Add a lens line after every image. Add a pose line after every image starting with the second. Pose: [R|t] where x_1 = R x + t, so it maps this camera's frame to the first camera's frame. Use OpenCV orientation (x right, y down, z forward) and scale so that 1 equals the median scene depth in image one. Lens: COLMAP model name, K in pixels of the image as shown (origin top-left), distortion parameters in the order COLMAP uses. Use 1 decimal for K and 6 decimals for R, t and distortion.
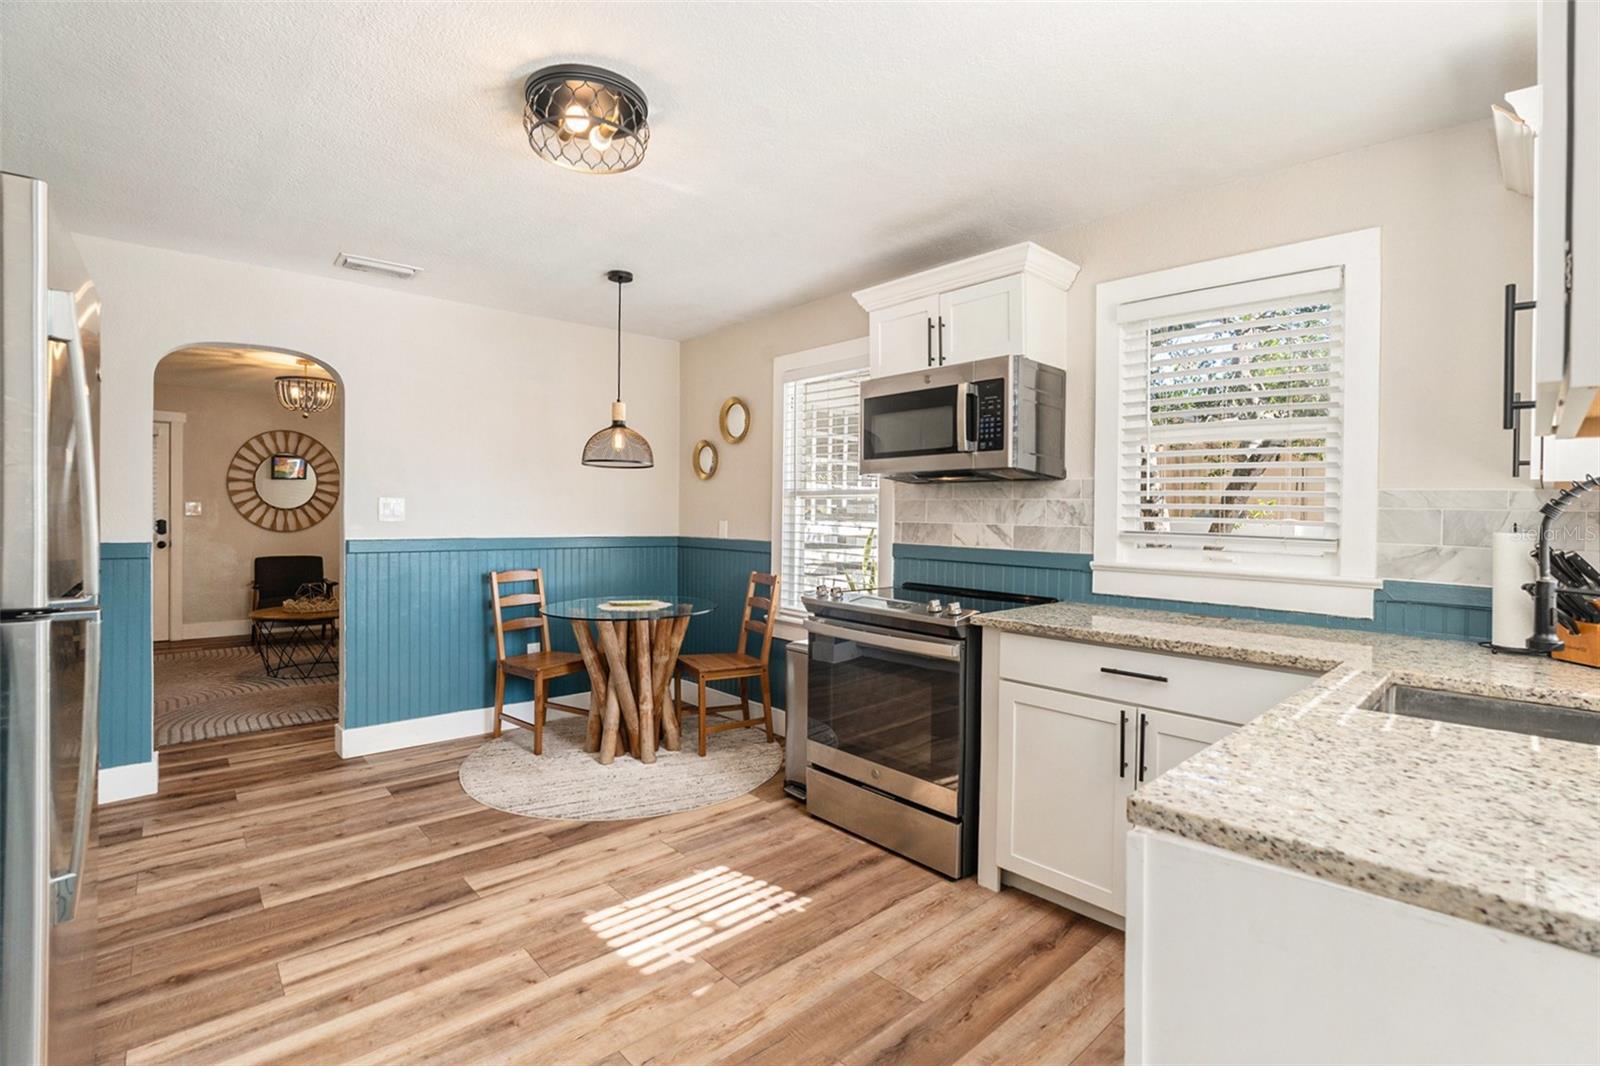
lens RADIAL K [[739.6, 0, 800.0], [0, 739.6, 533.0], [0, 0, 1]] dist [-0.066144, -0.000274]
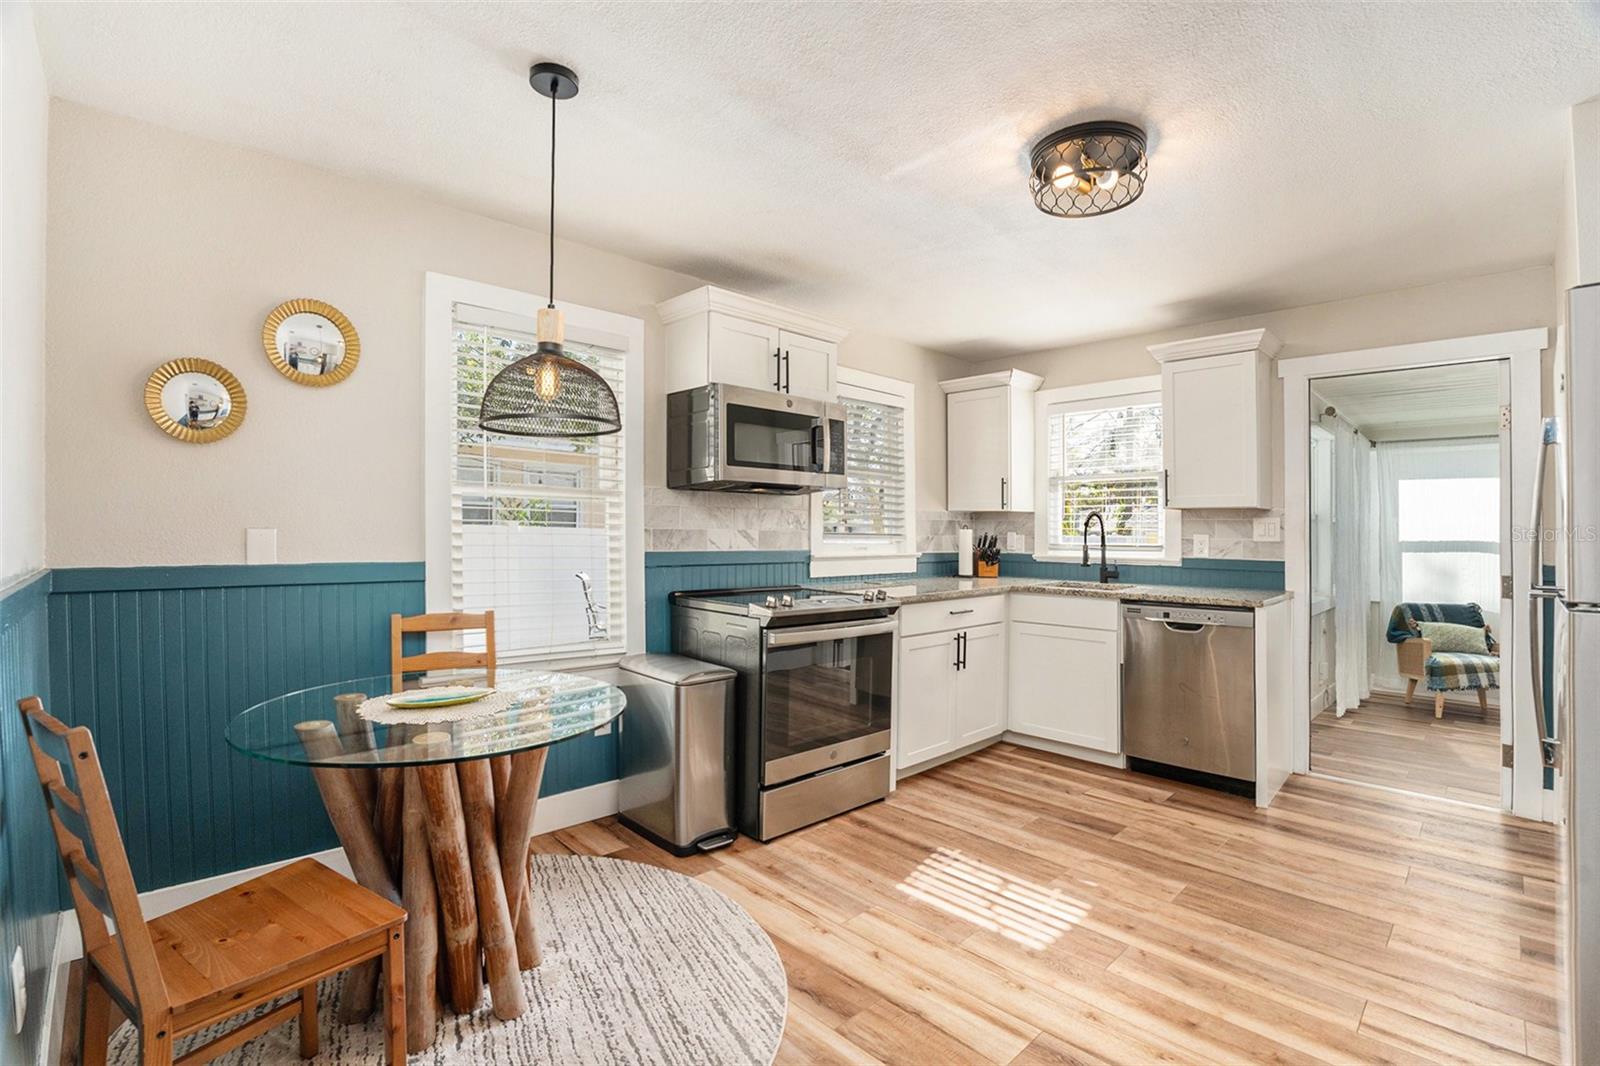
lens RADIAL K [[730.9, 0, 797.4], [0, 730.9, 529.6], [0, 0, 1]] dist [-0.062402, 0.011172]
pose [[-0.017018, -0.024239, 0.999561, -1.060818], [0.007224, 0.999677, 0.024365, -0.046856], [-0.999829, 0.007635, -0.016837, 1.135059]]
